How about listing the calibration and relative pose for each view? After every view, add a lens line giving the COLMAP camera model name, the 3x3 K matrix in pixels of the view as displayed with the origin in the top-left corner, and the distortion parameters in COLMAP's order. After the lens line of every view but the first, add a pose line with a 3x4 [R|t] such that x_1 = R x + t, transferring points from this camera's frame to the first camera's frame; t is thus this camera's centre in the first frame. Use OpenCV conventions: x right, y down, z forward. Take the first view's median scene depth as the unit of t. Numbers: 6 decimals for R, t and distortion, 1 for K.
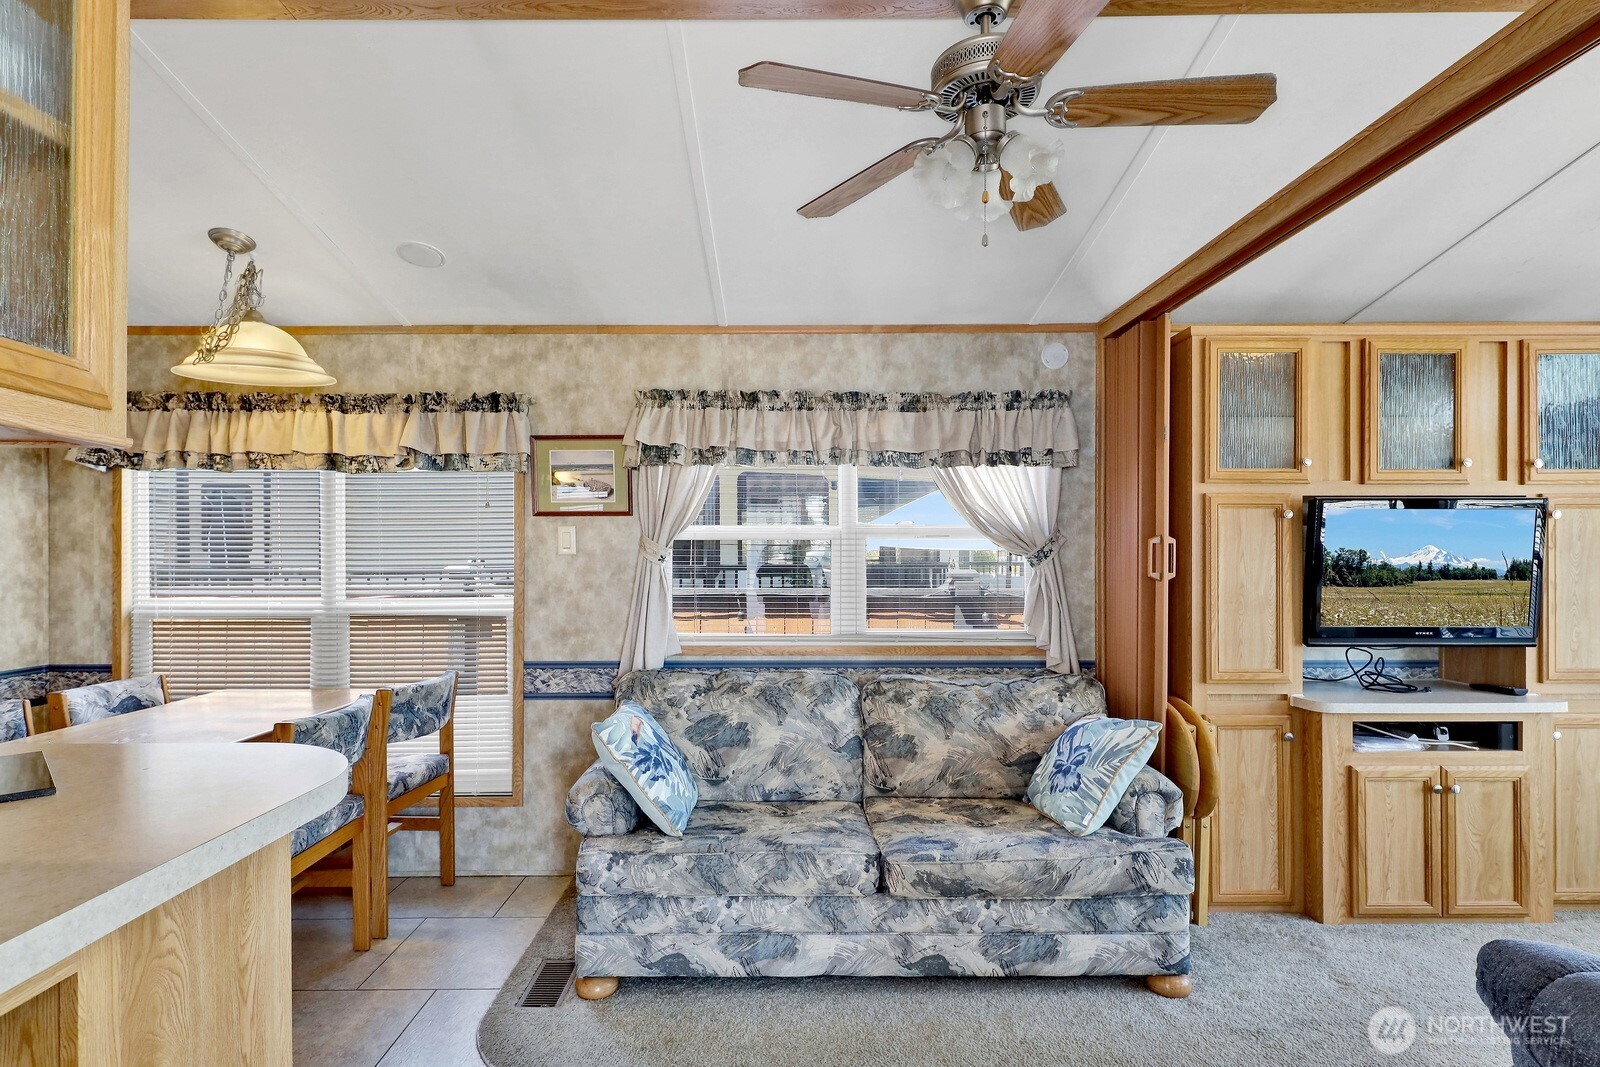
lens RADIAL K [[793.2, 0, 773.1], [0, 793.2, 560.0], [0, 0, 1]] dist [0.012375, -0.008353]
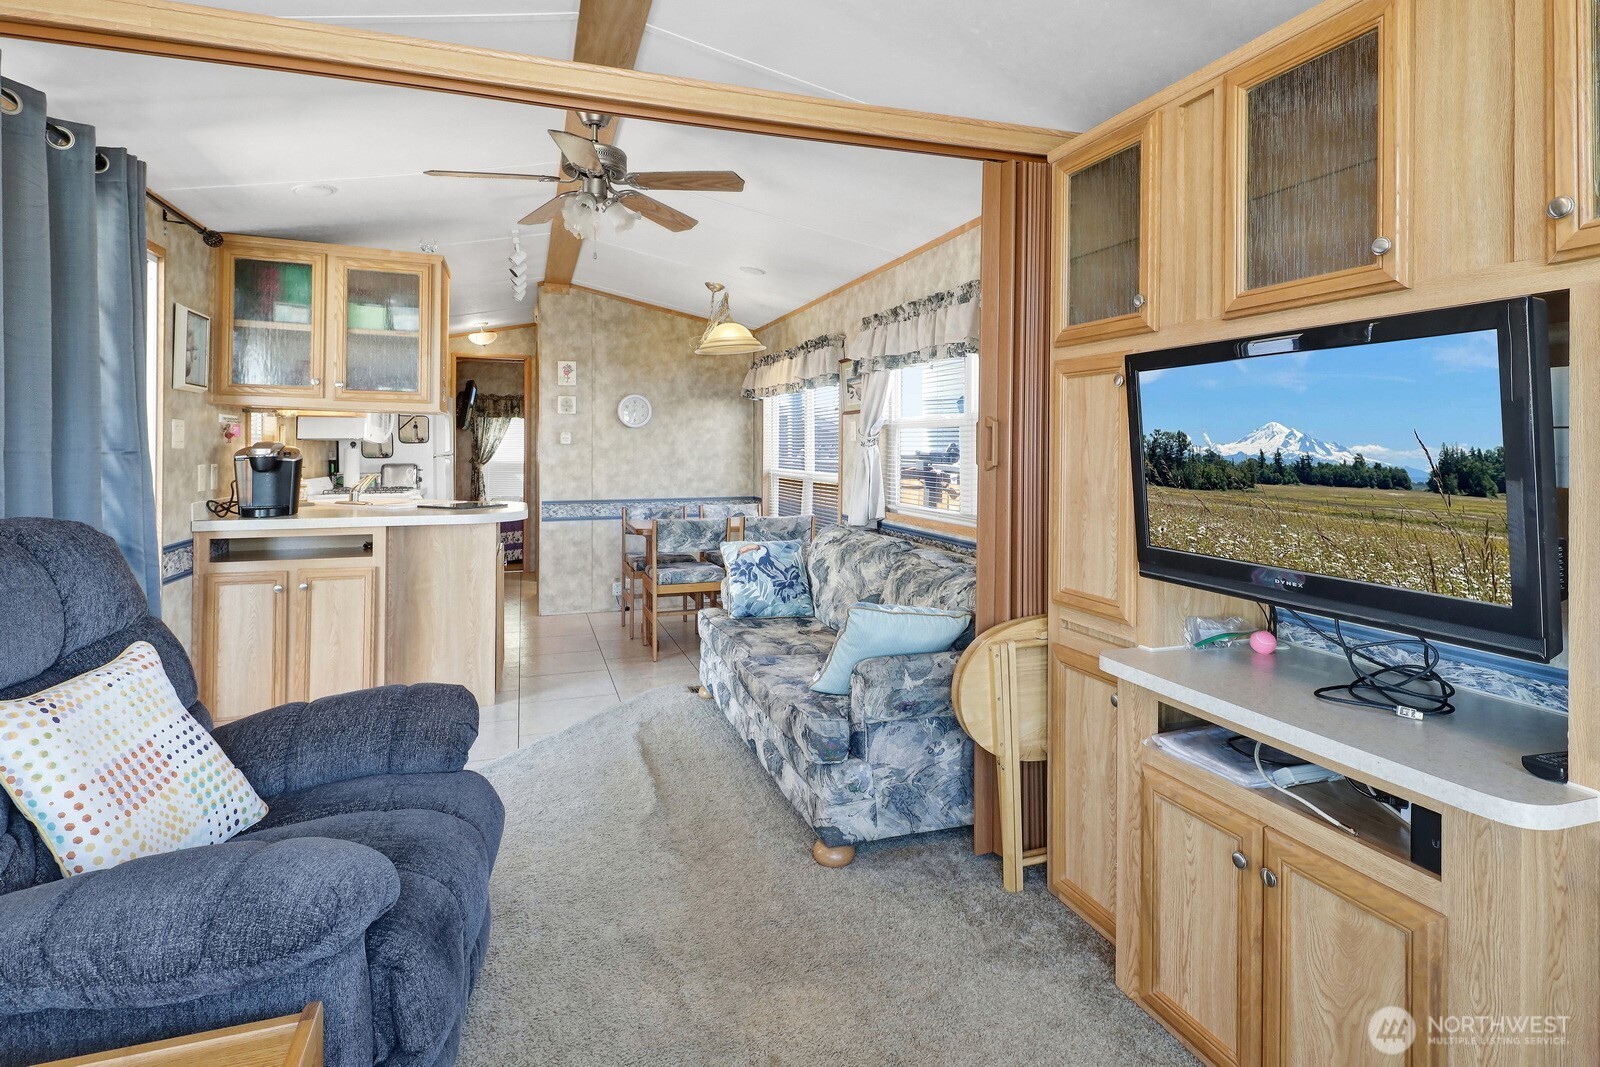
lens RADIAL K [[790.5, 0, 806.4], [0, 790.5, 443.3], [0, 0, 1]] dist [0.008677, -0.000561]
pose [[0.341723, -0.000790, -0.939800, 1.191401], [-0.003403, 0.999992, -0.002078, -0.000430], [0.939794, 0.003909, 0.341718, 0.501055]]
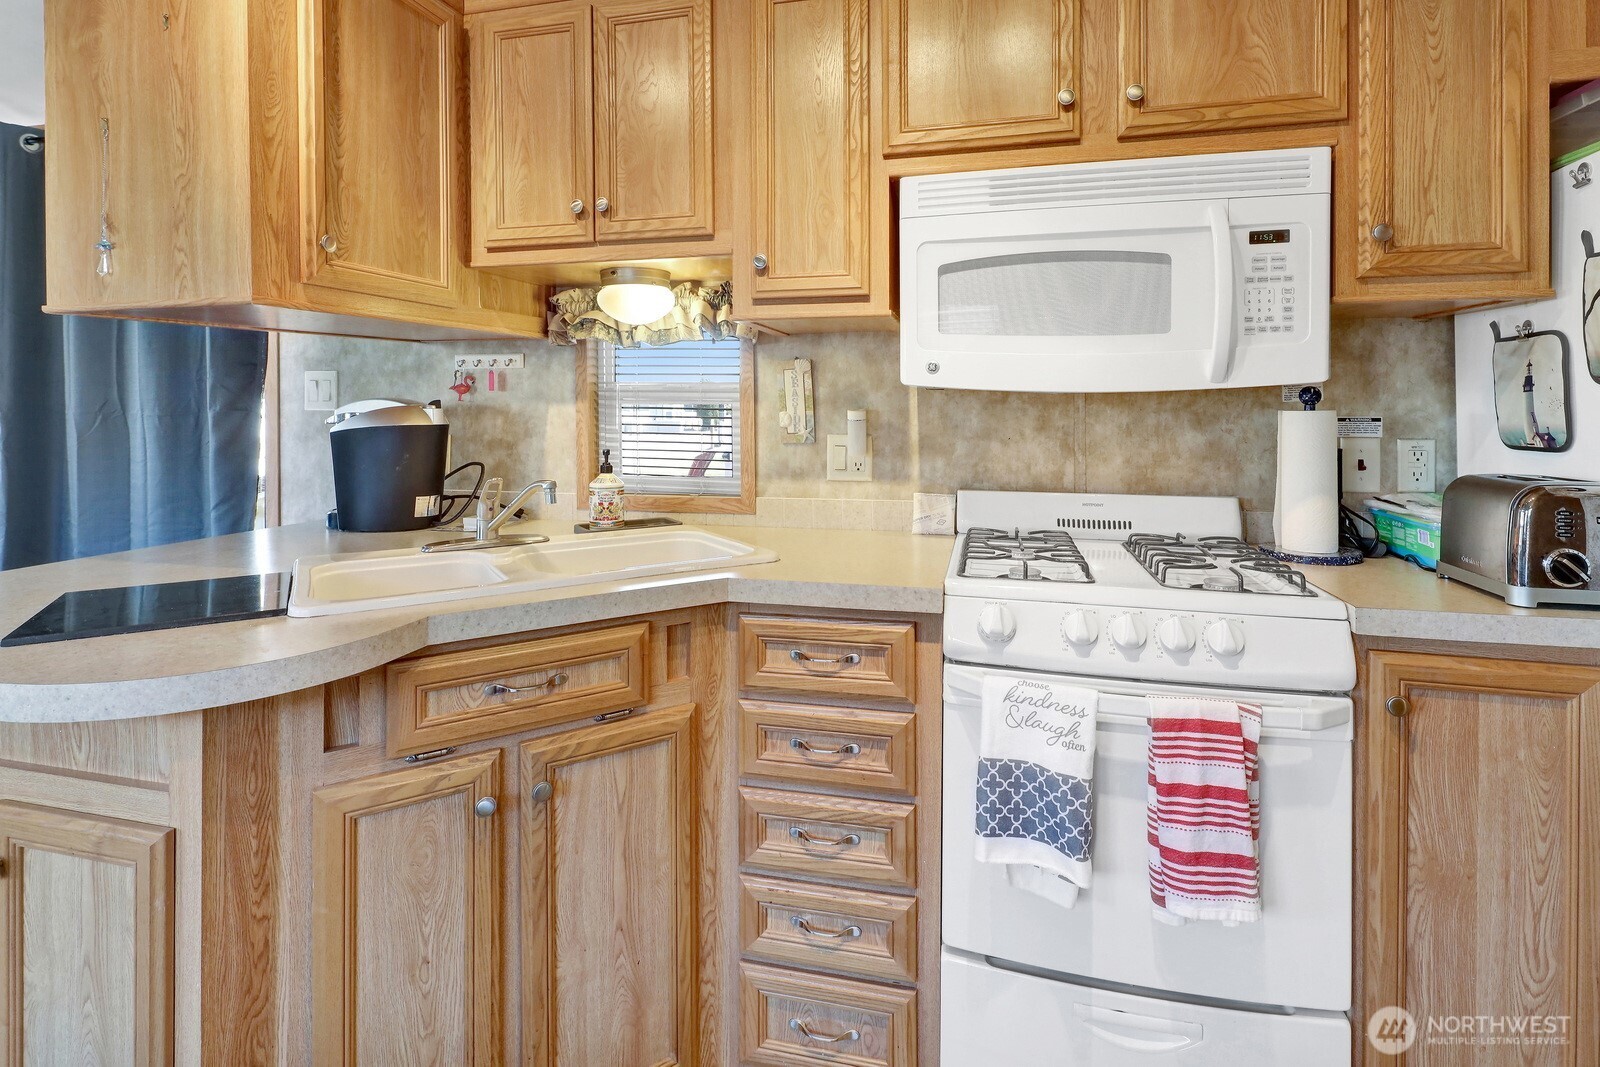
lens RADIAL K [[780.5, 0, 801.7], [0, 780.5, 410.5], [0, 0, 1]] dist [0.003580, 0.000034]
pose [[-0.972969, 0.004642, 0.230889, -0.888895], [0.004564, 0.999989, -0.000870, 0.011268], [-0.230890, 0.000207, -0.972980, 0.747962]]
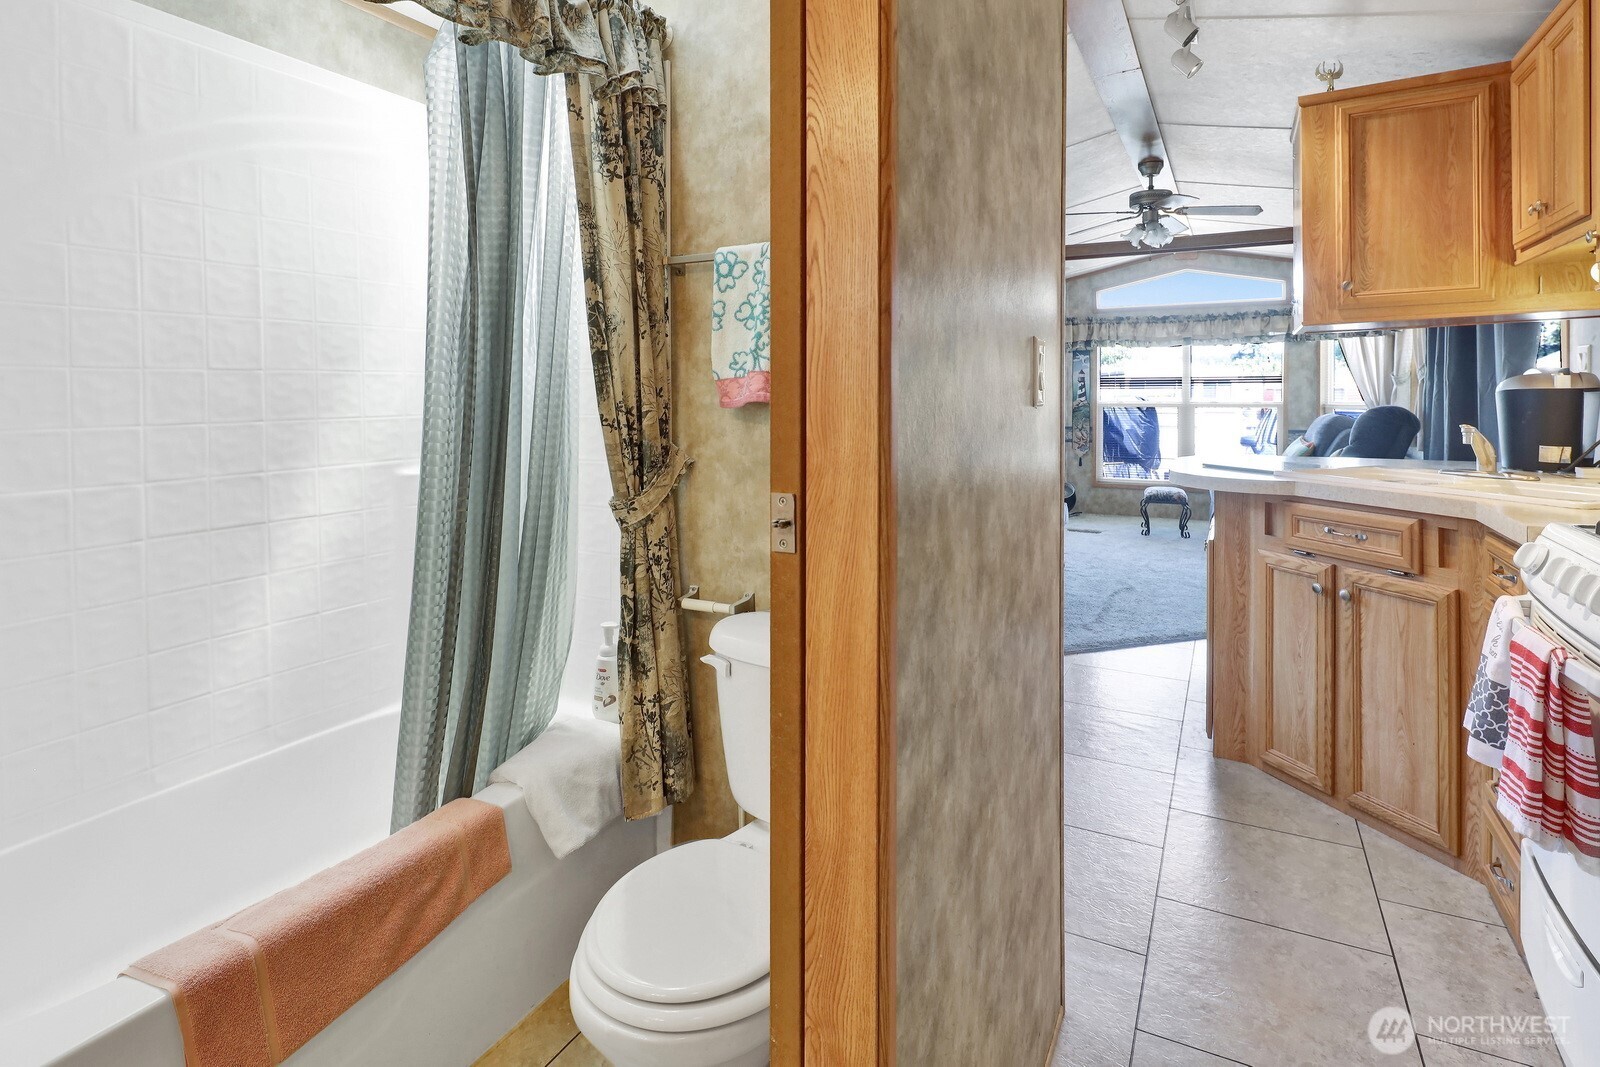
lens RADIAL K [[830.6, 0, 796.8], [0, 830.6, 406.9], [0, 0, 1]] dist [0.001116, 0.000094]
pose [[0.460689, -0.014829, 0.887438, -1.622095], [0.004424, 0.999886, 0.014412, 0.025837], [-0.887551, -0.002713, 0.460702, 0.453641]]
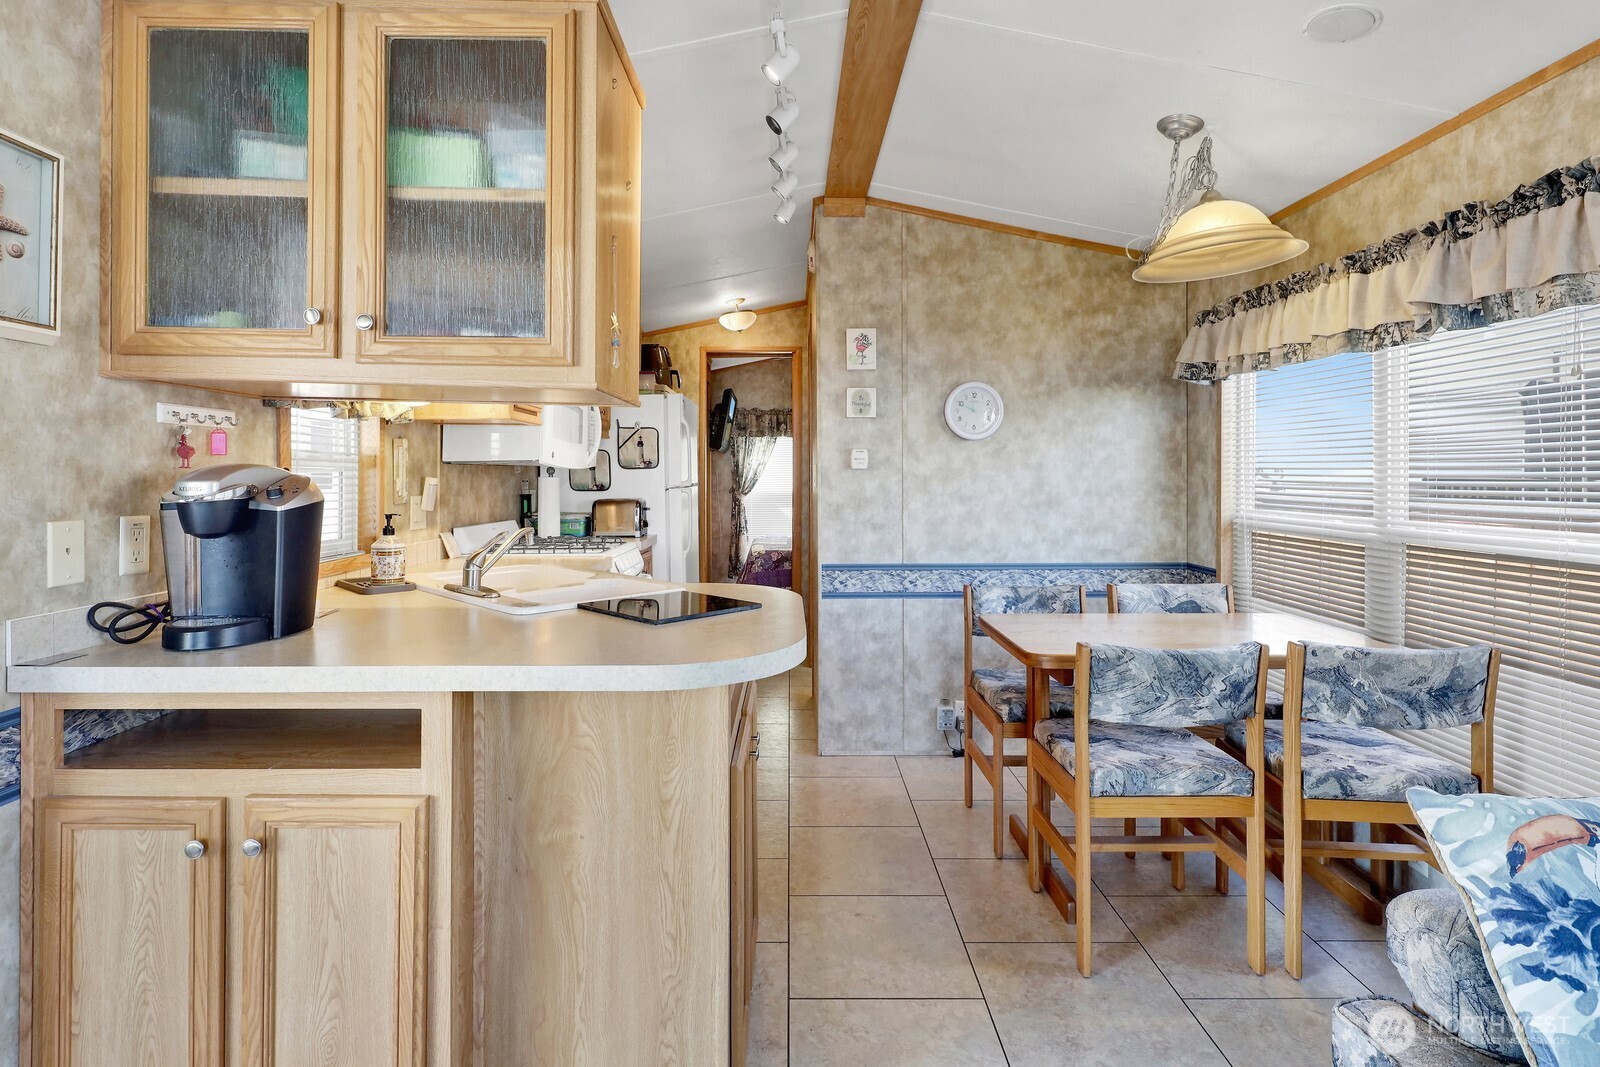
lens RADIAL K [[797.1, 0, 793.8], [0, 797.1, 476.6], [0, 0, 1]] dist [0.012553, -0.008309]
pose [[0.009116, 0.007844, -0.999928, 0.238980], [0.000794, 0.999969, 0.007852, 0.001383], [0.999958, -0.000865, 0.009109, 0.503121]]
